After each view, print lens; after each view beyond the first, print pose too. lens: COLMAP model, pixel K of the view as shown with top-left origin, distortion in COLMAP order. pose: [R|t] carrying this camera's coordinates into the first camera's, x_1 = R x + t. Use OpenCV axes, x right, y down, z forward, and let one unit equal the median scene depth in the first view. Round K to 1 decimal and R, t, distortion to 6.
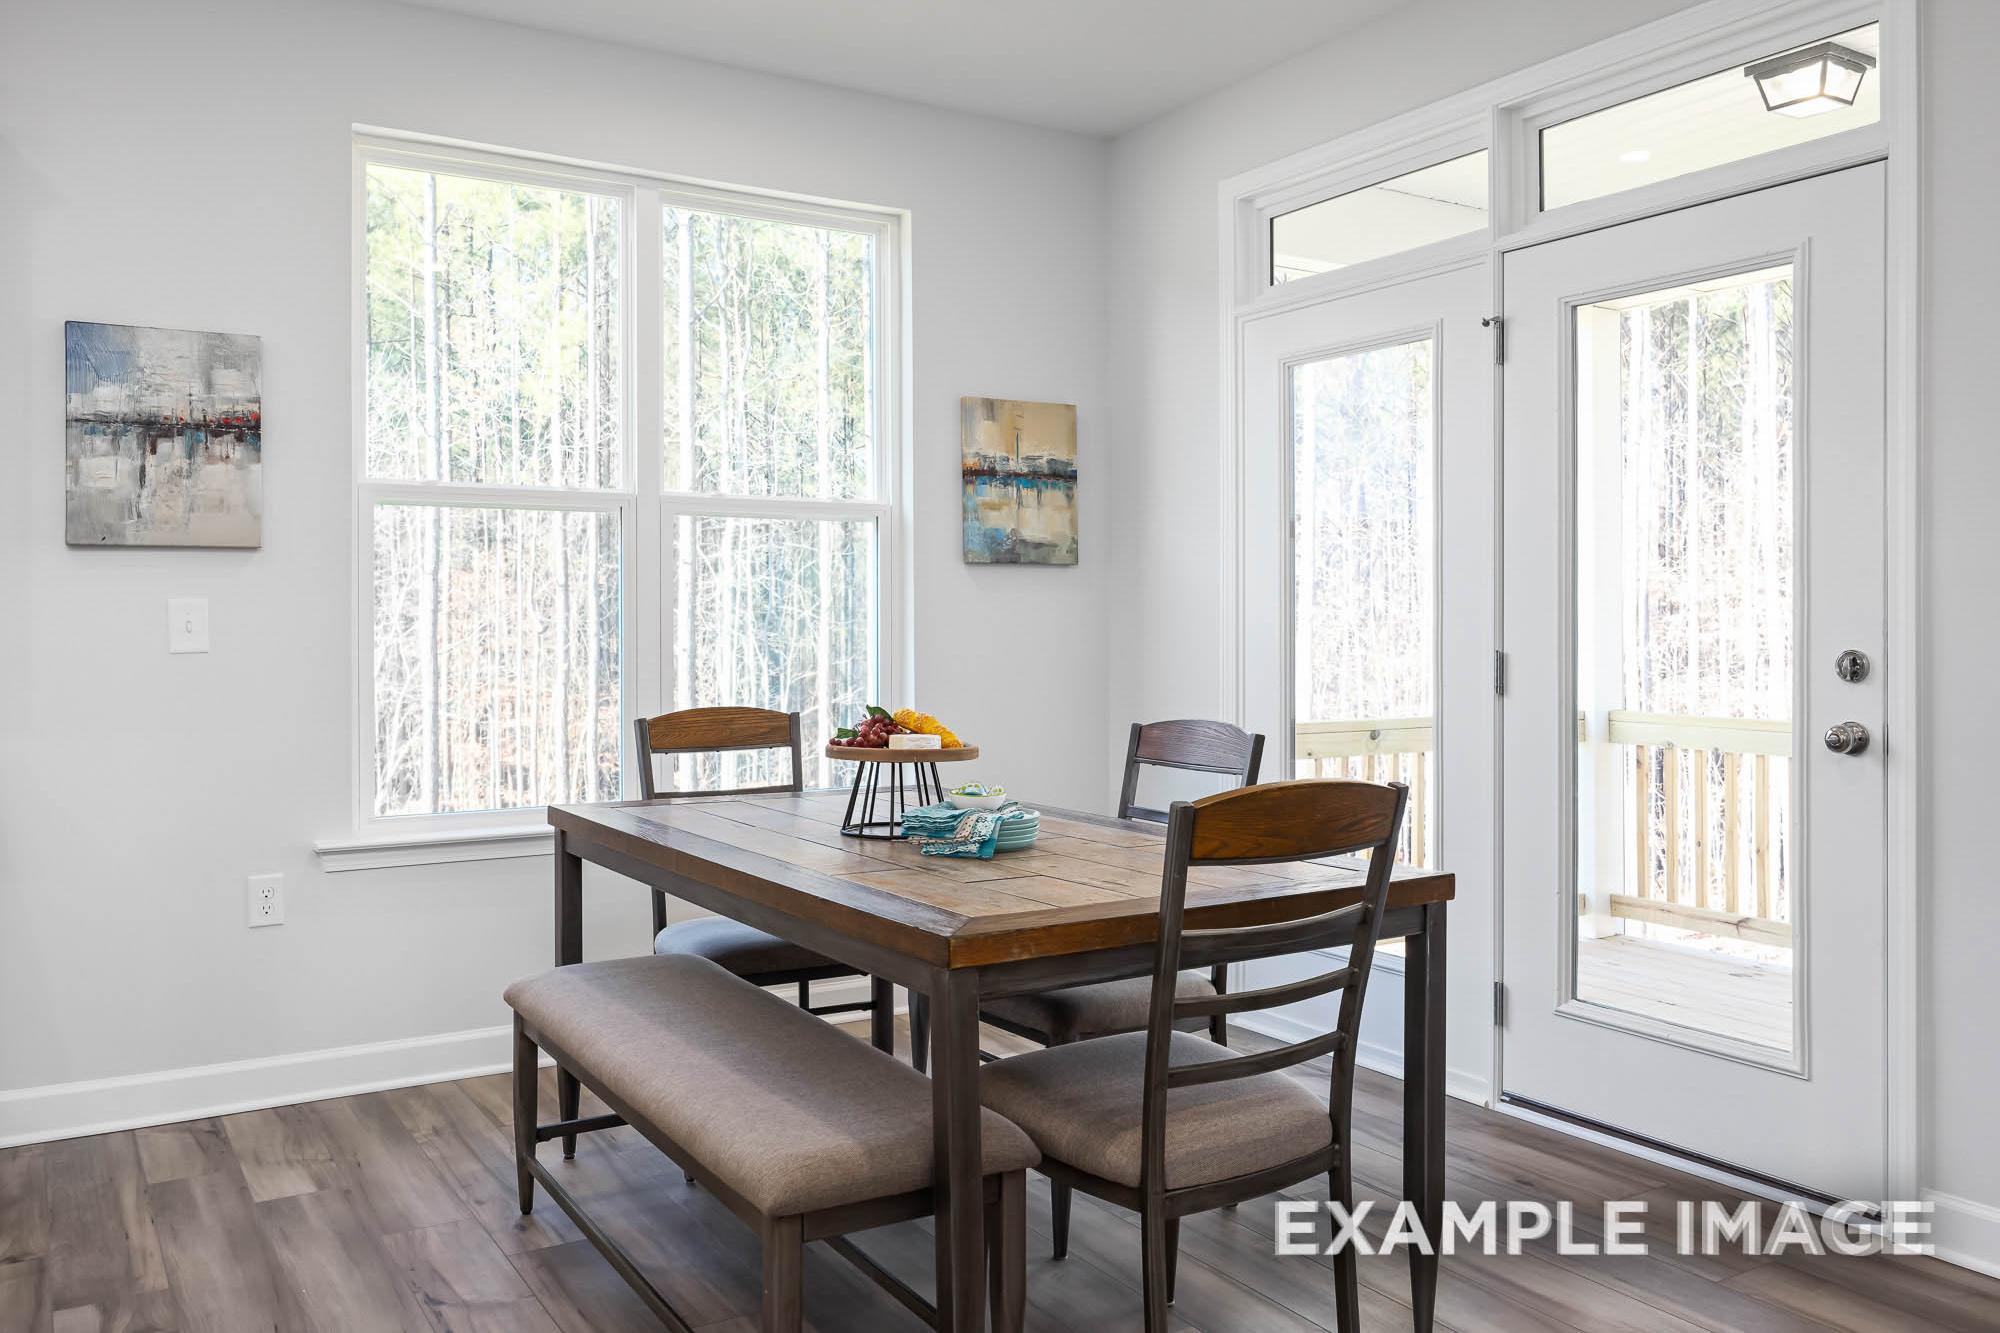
lens RADIAL K [[1574.0, 0, 993.8], [0, 1574.0, 627.9], [0, 0, 1]] dist [-0.005076, -0.003857]
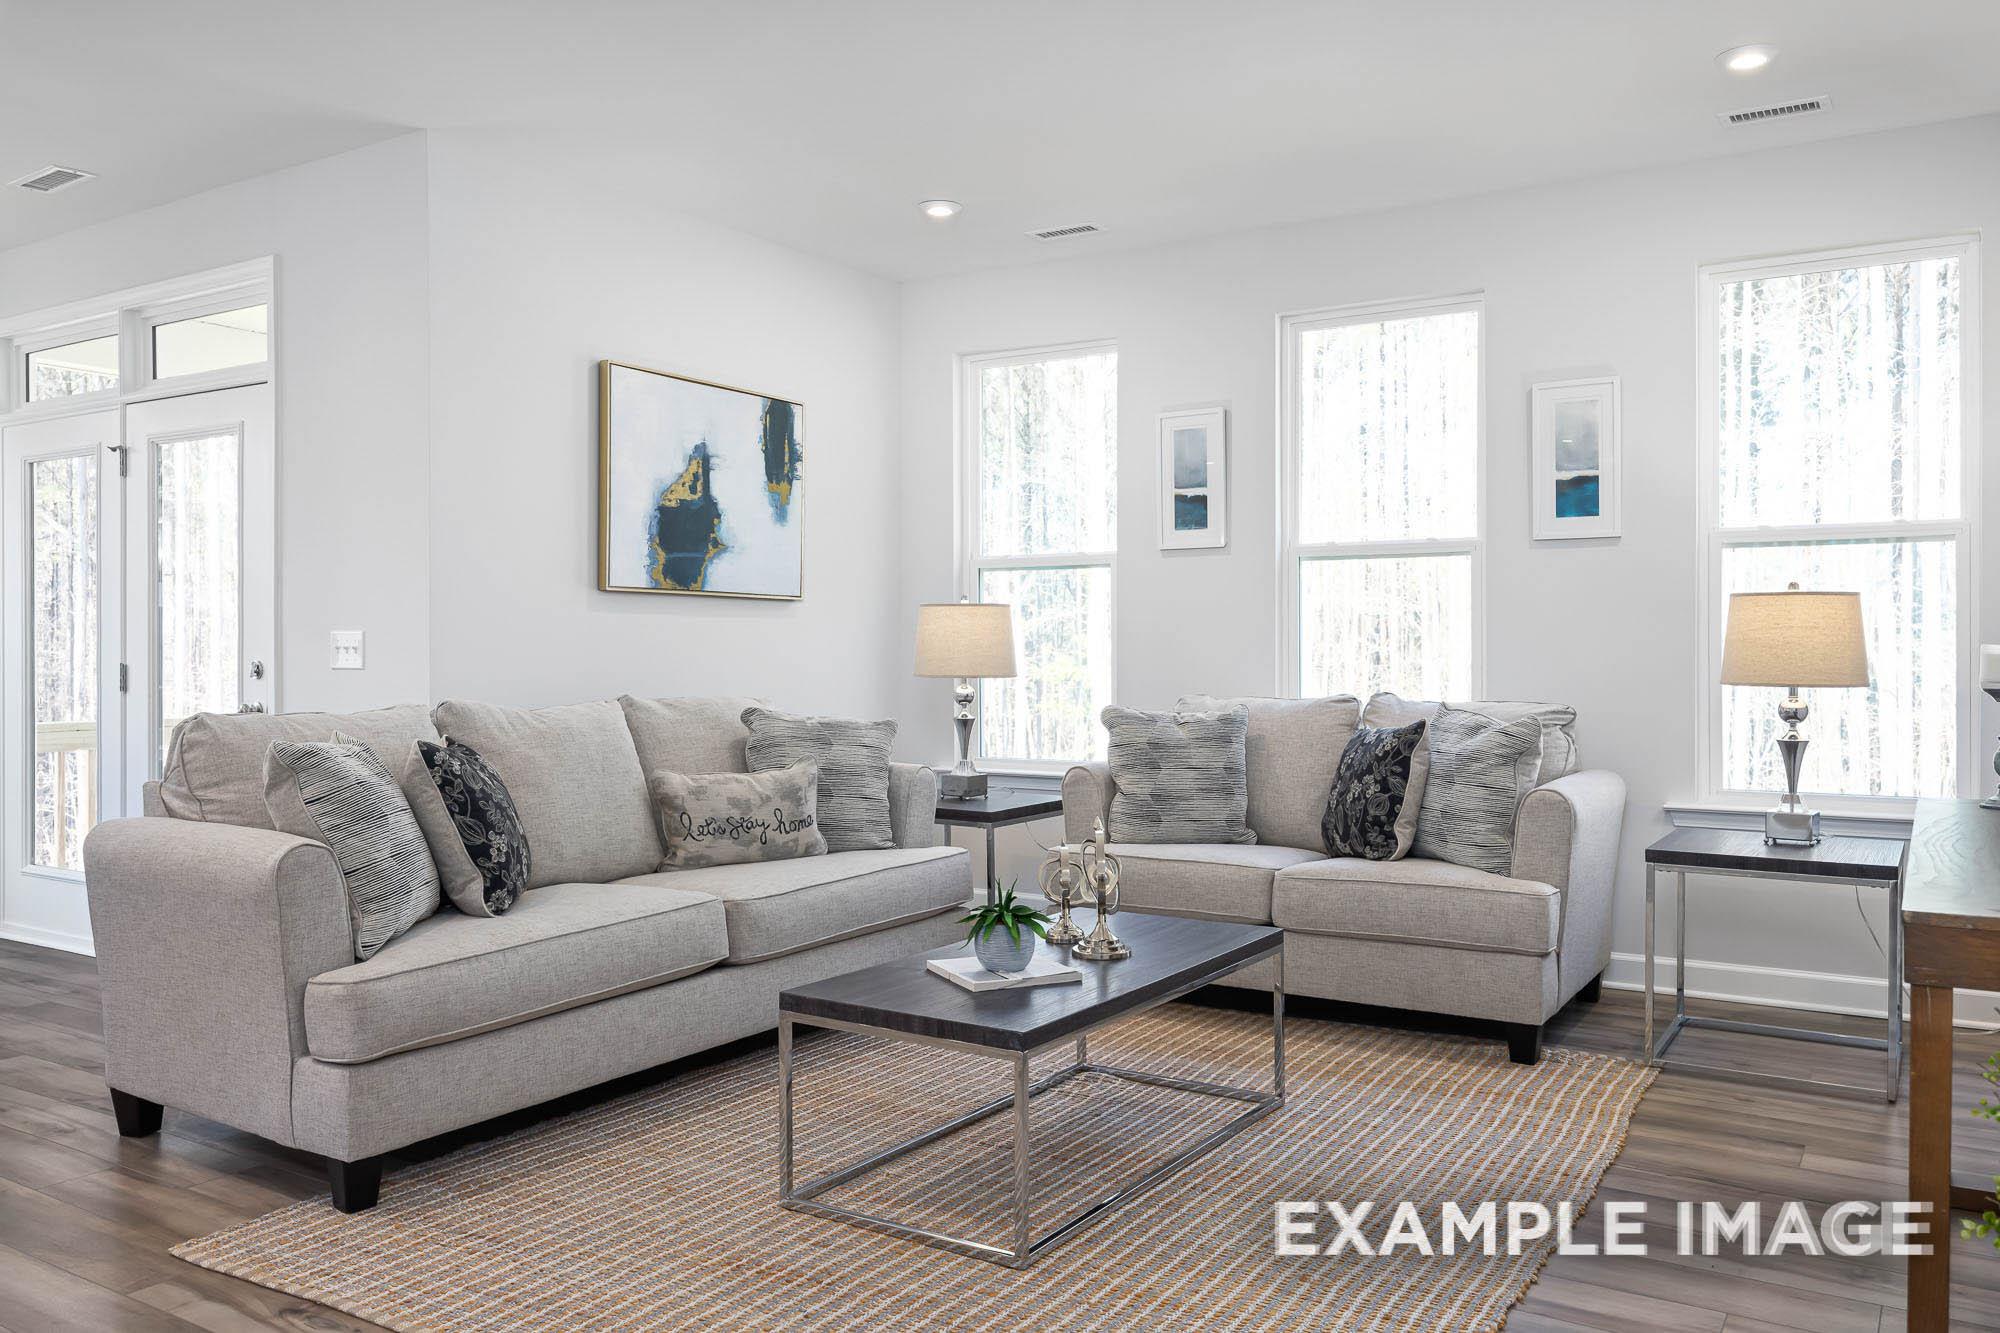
lens RADIAL K [[1574.0, 0, 993.8], [0, 1574.0, 627.9], [0, 0, 1]] dist [-0.005076, -0.003857]
pose [[0.908886, 0.005707, 0.417006, 0.454375], [-0.001412, 0.999943, -0.010606, -0.004321], [-0.417043, 0.009051, 0.908842, -0.749029]]
